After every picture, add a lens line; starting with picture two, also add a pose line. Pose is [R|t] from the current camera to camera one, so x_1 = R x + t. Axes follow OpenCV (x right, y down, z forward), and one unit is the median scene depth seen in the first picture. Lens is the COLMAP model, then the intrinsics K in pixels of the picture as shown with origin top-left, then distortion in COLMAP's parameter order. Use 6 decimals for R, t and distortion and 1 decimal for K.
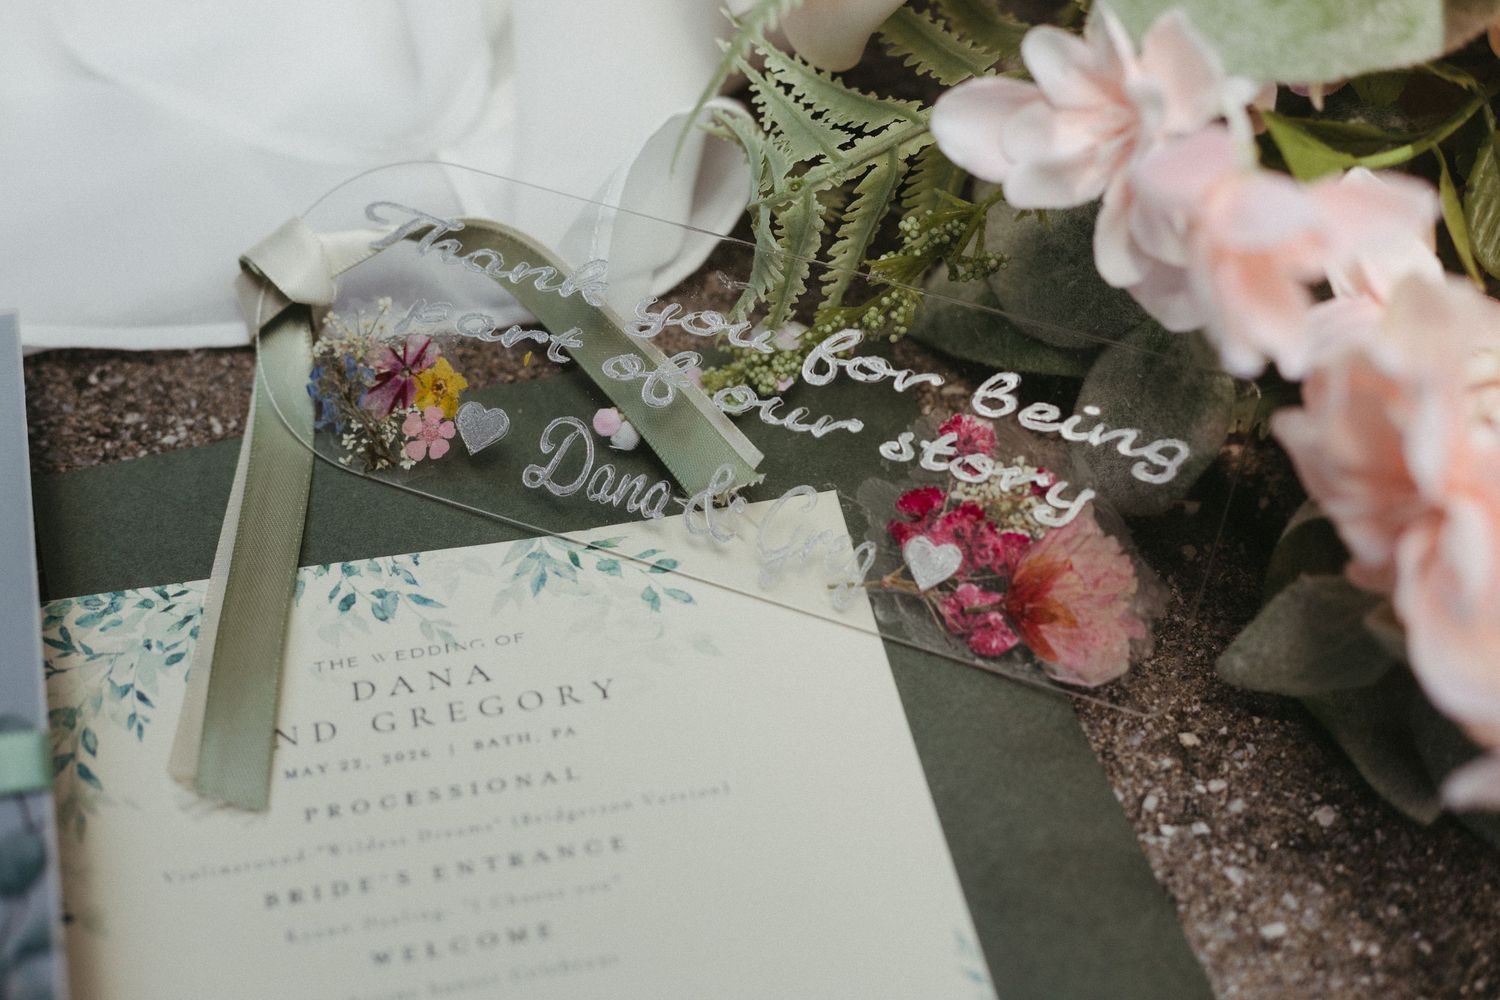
lens RADIAL K [[2453.5, 0, 764.8], [0, 2453.5, 498.3], [0, 0, 1]] dist [-0.011875, 0.000000]
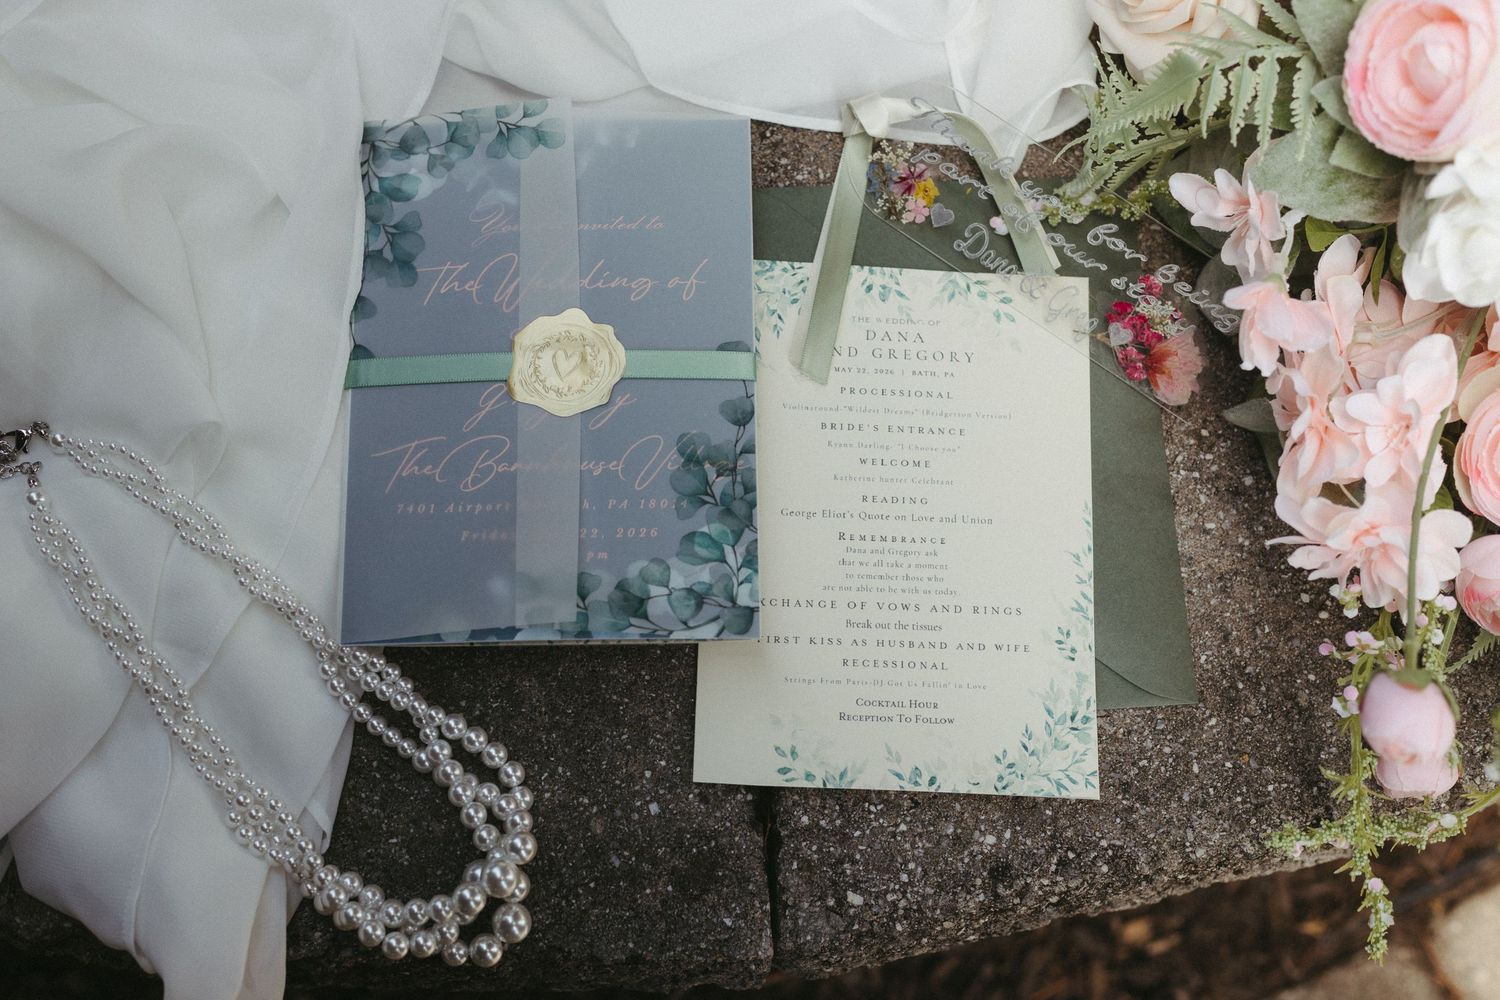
lens RADIAL K [[2453.5, 0, 746.4], [0, 2453.5, 496.4], [0, 0, 1]] dist [-0.011875, 0.000000]
pose [[0.972020, 0.234422, -0.014956, -0.202892], [-0.204128, 0.874481, 0.440018, -0.783545], [0.116229, -0.424653, 0.897864, -1.178939]]
